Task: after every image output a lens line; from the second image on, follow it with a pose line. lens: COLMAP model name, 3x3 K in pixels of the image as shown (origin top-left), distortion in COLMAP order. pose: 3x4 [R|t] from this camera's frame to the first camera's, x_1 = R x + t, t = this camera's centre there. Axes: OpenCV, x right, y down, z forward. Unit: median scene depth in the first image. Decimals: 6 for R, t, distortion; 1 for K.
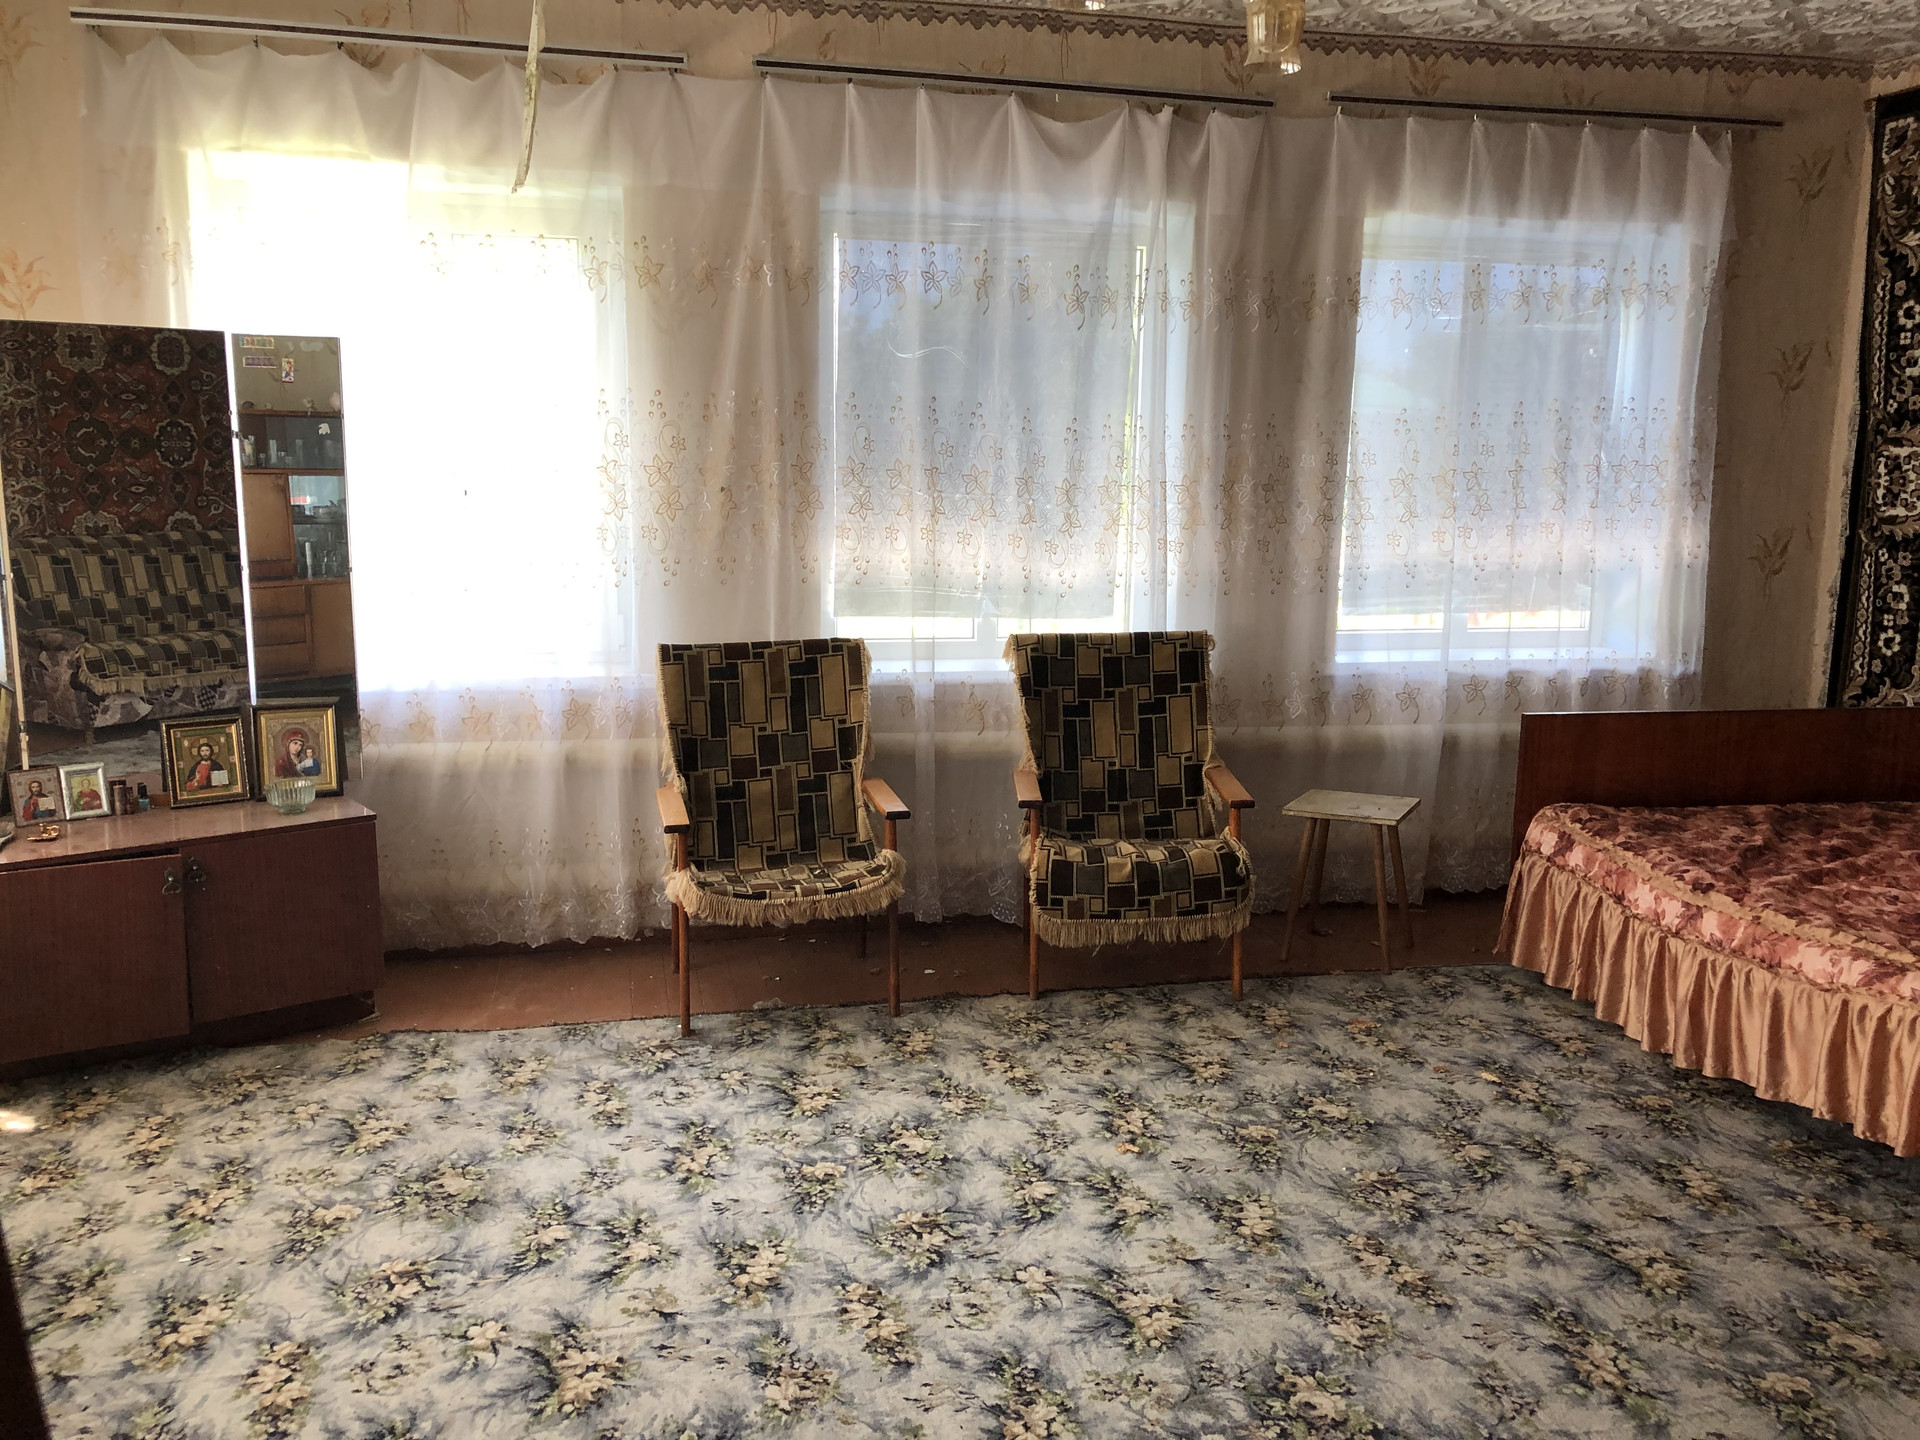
lens RADIAL K [[1525.5, 0, 964.9], [0, 1525.5, 703.7], [0, 0, 1]] dist [-0.000051, -0.011256]
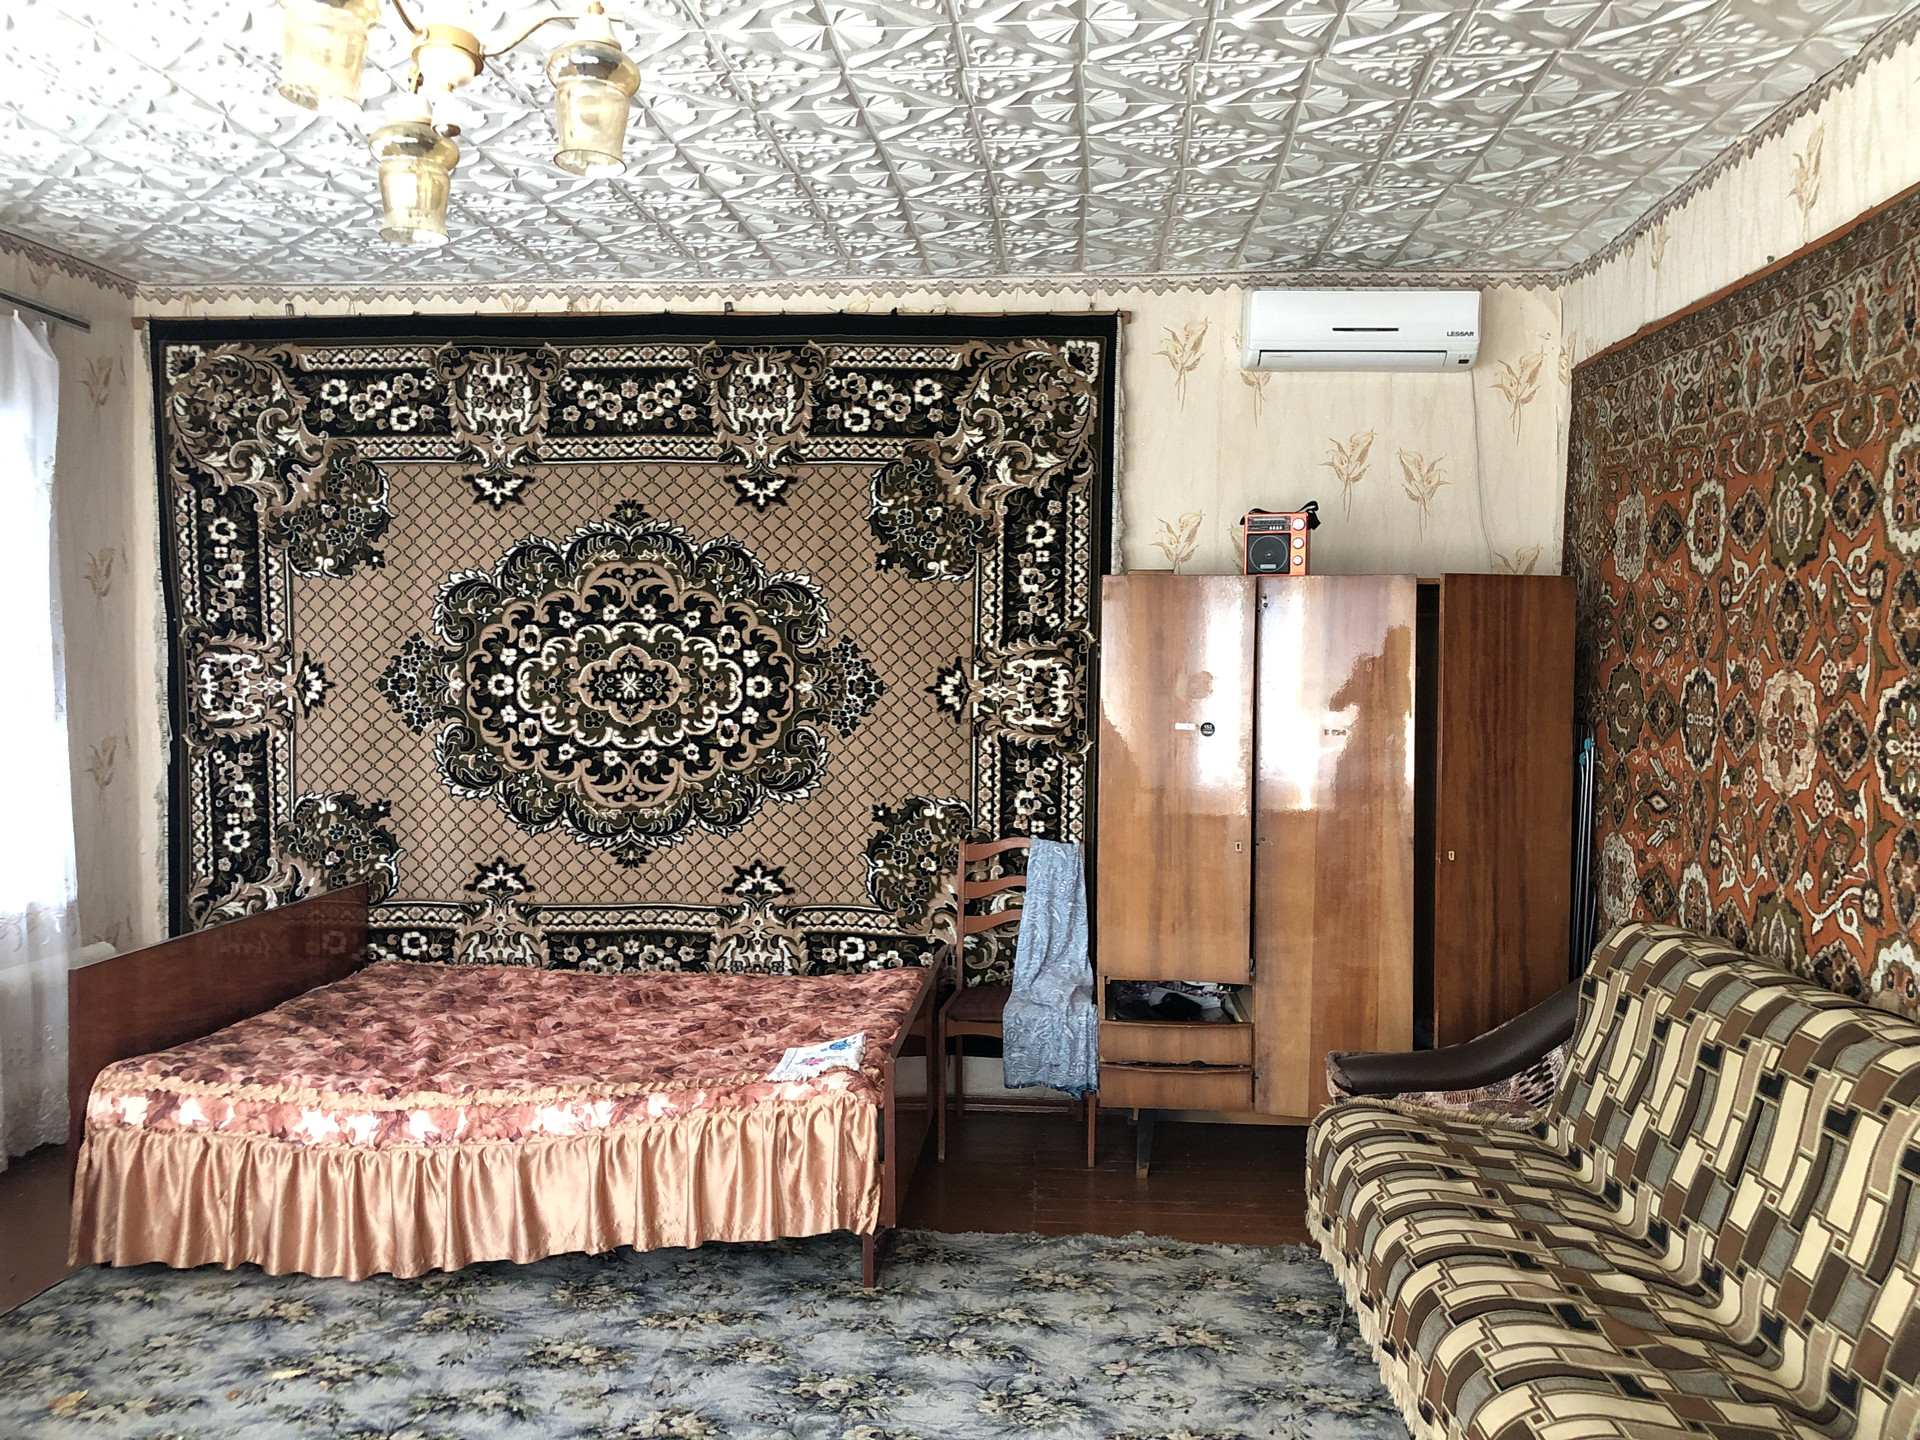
lens RADIAL K [[1525.5, 0, 960.0], [0, 1525.5, 720.0], [0, 0, 1]] dist [0.027961, -0.006513]
pose [[0.269437, -0.043076, 0.962054, -0.272030], [0.154953, 0.987922, 0.000837, -0.046795], [-0.950470, 0.148847, 0.272858, 0.239441]]
